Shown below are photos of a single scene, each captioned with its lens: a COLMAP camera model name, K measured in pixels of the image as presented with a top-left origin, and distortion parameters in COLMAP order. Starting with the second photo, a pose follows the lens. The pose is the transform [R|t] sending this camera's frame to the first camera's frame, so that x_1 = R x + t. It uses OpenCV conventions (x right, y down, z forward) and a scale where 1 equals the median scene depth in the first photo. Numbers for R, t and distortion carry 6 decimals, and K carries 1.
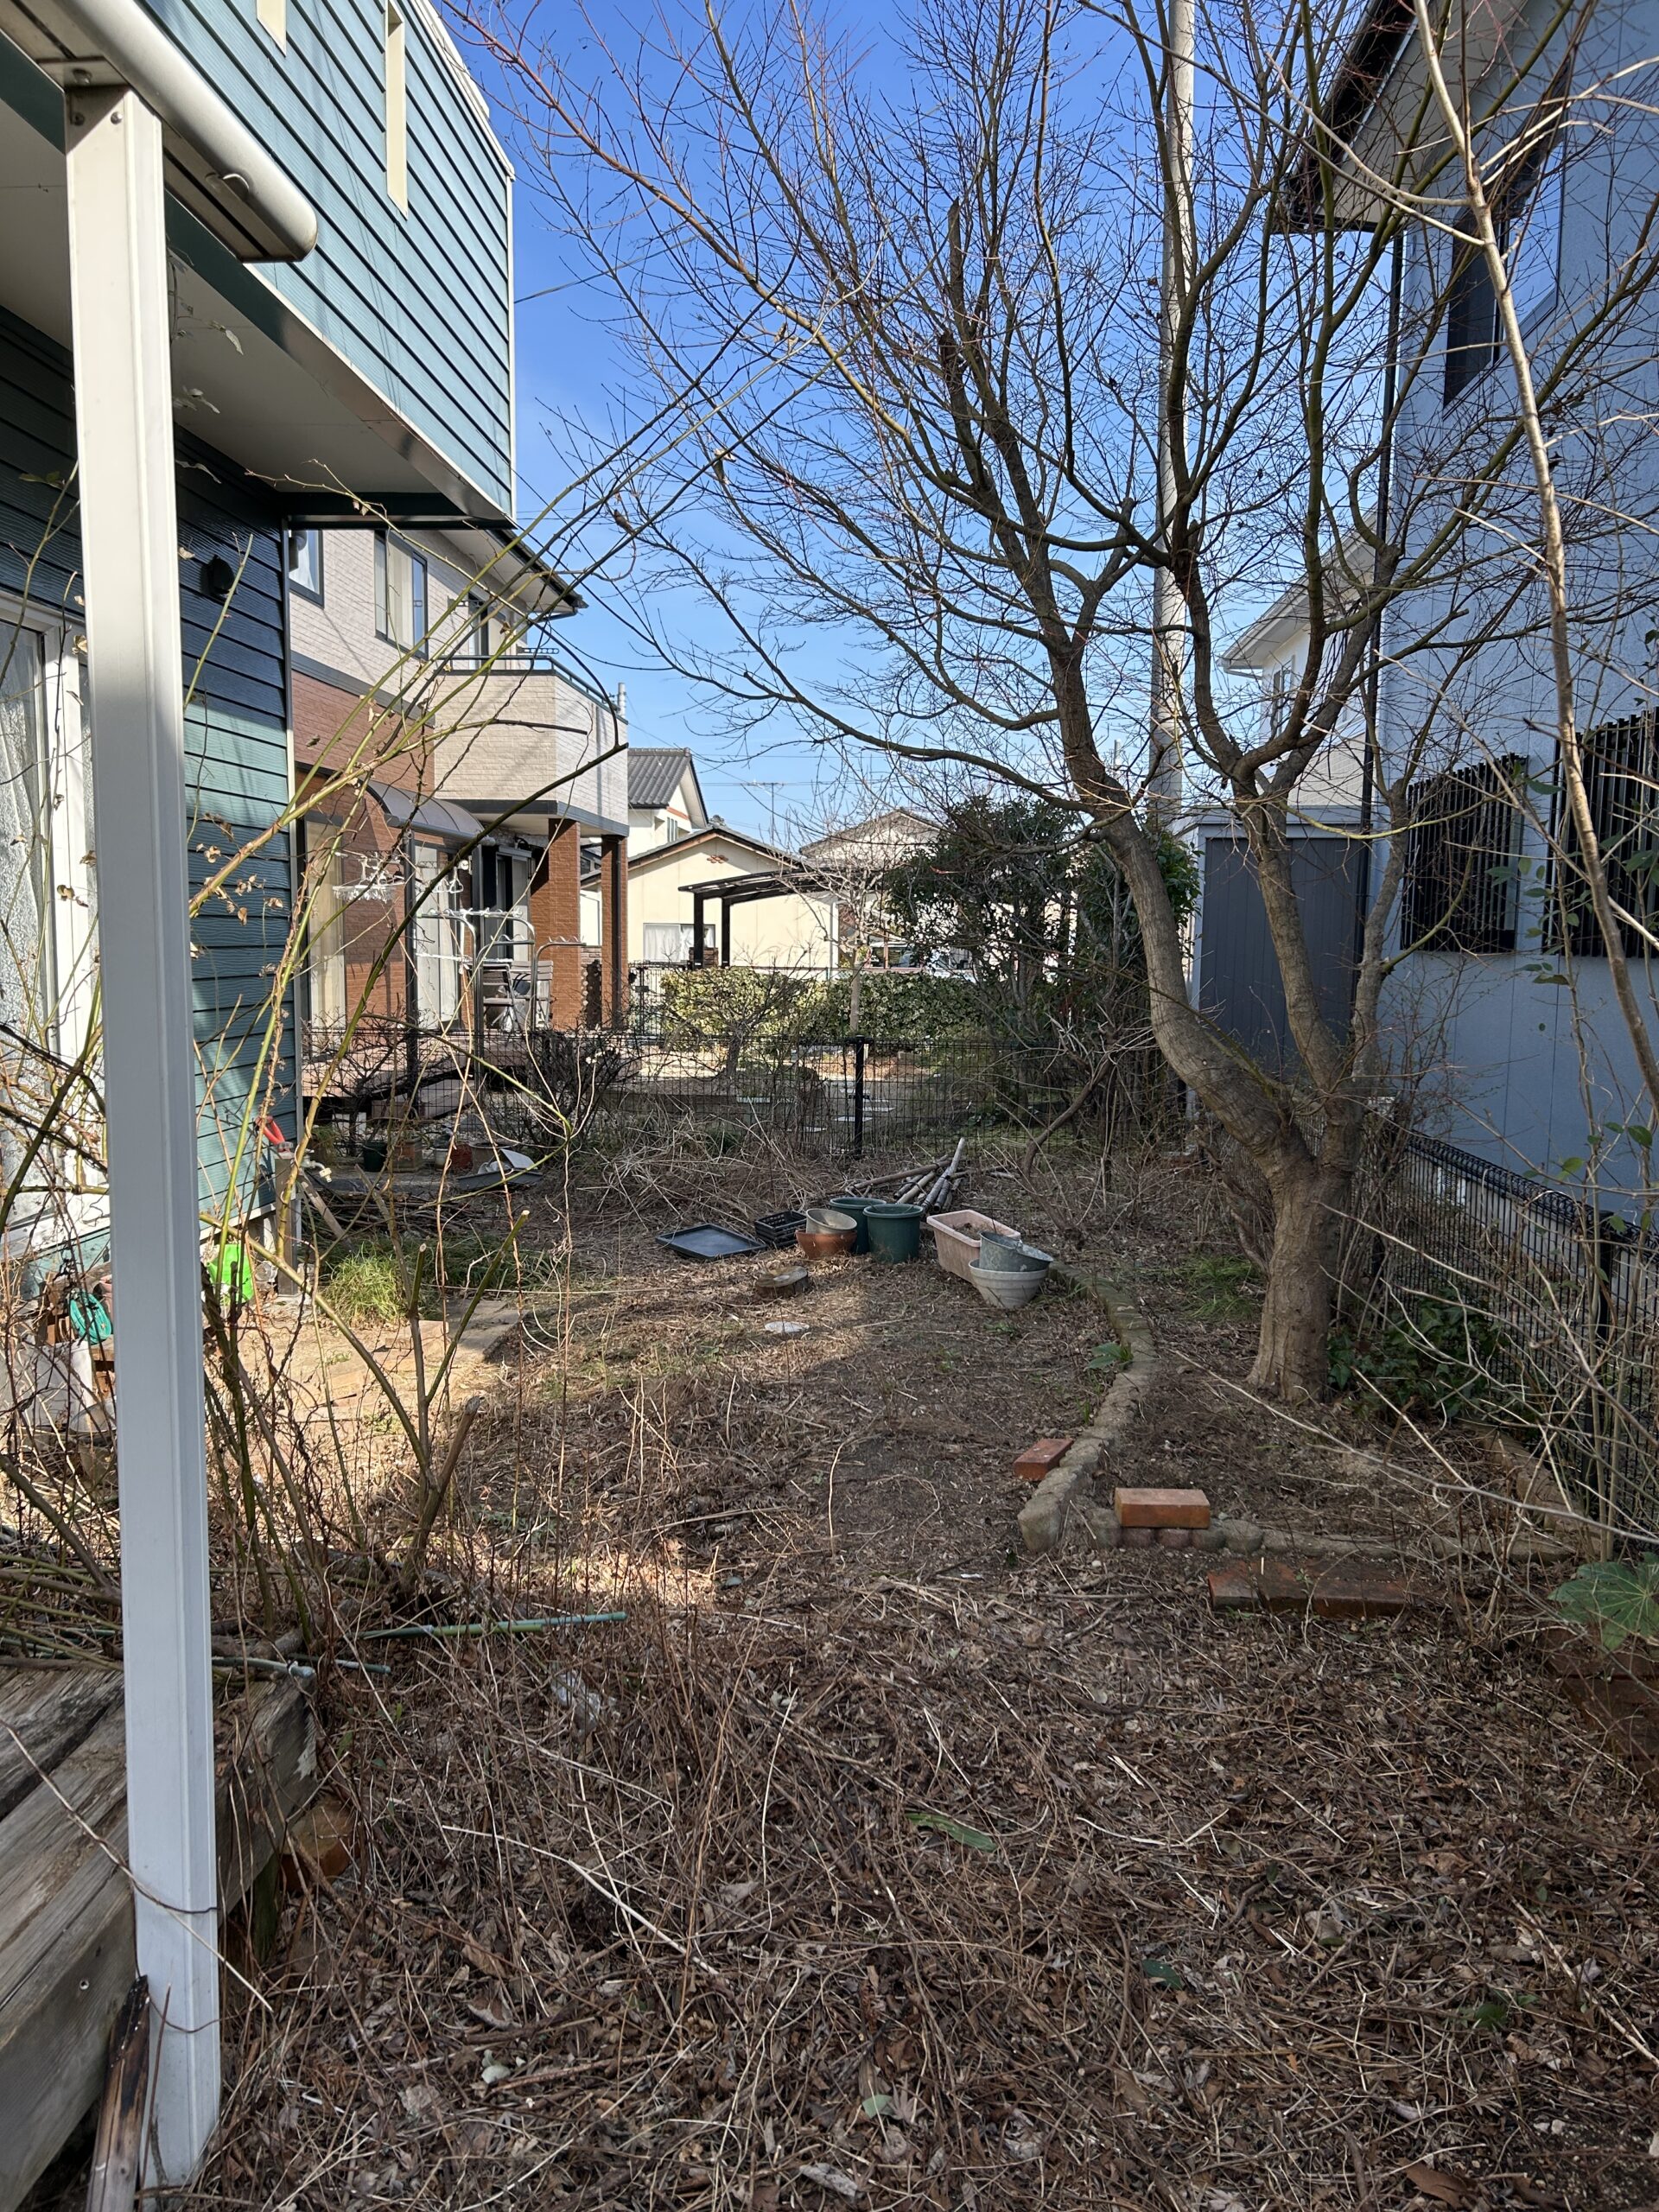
lens RADIAL K [[1632.4, 0, 829.5], [0, 1632.4, 1106.0], [0, 0, 1]] dist [0.043153, -0.061763]
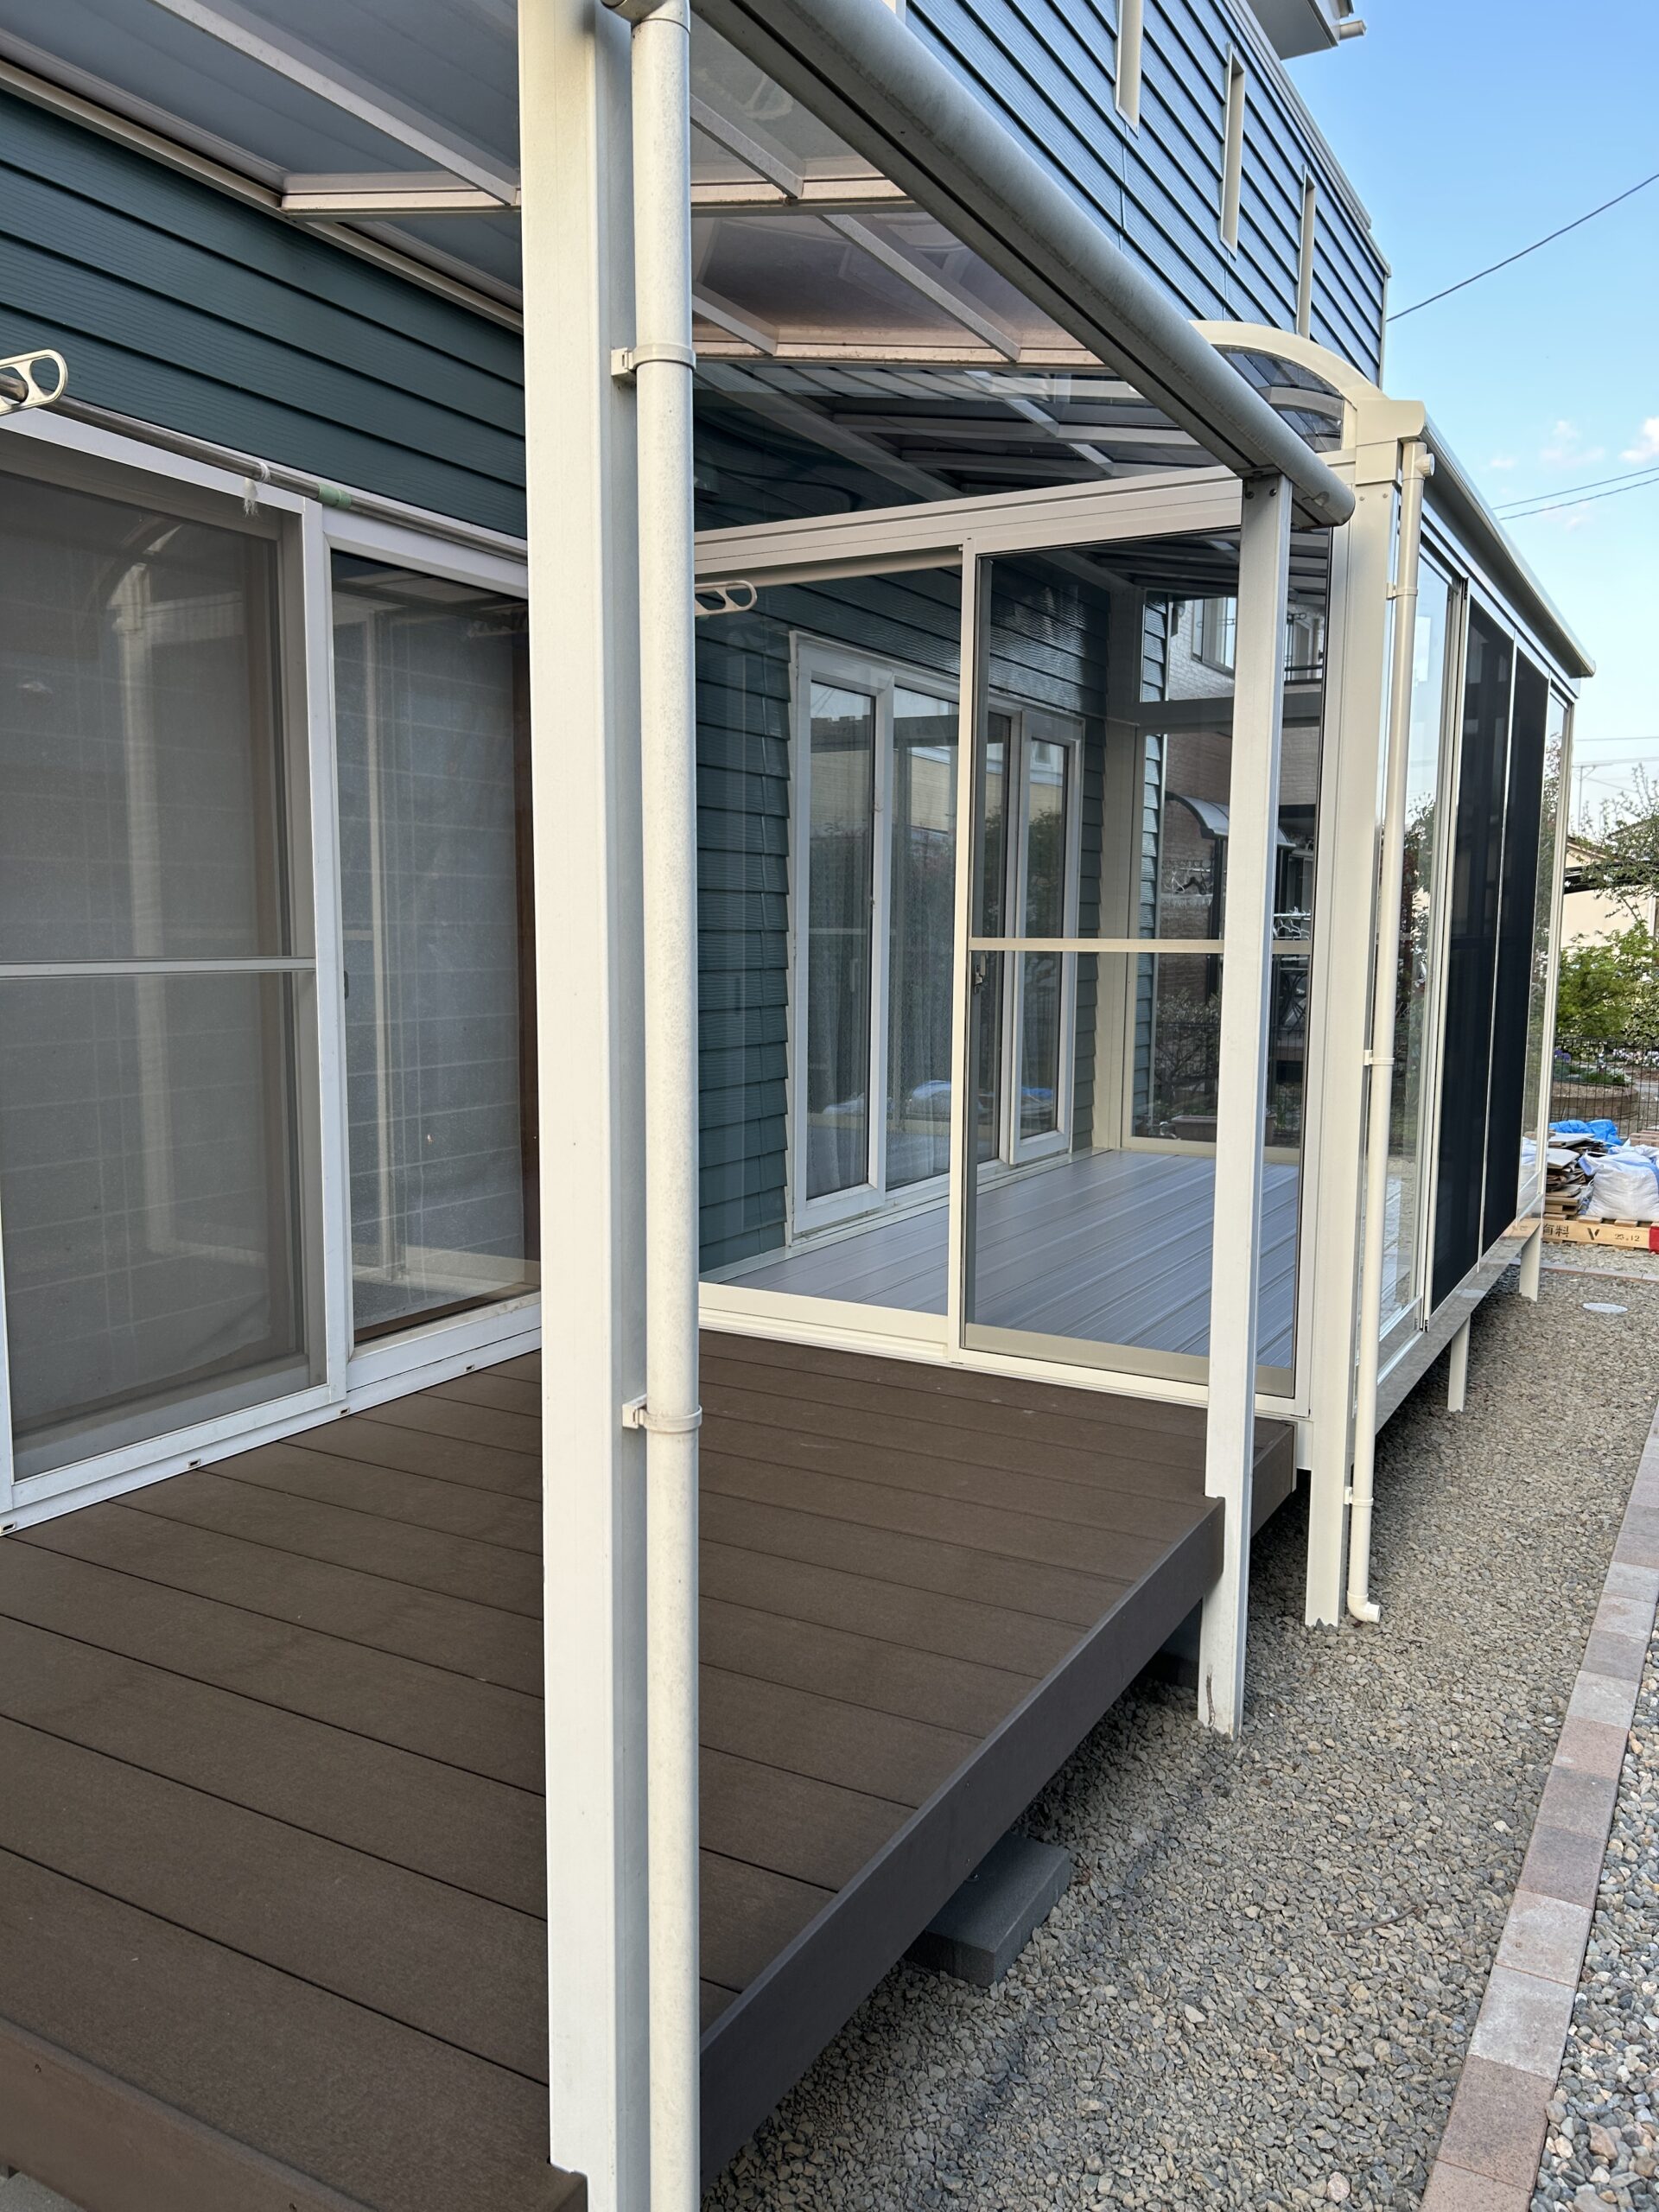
lens RADIAL K [[1632.4, 0, 829.5], [0, 1632.4, 1106.0], [0, 0, 1]] dist [0.043153, -0.061763]
pose [[0.897123, 0.047594, -0.439210, -0.006757], [-0.046969, 0.998821, 0.012298, 0.006989], [0.439278, 0.009597, 0.898300, -0.104000]]
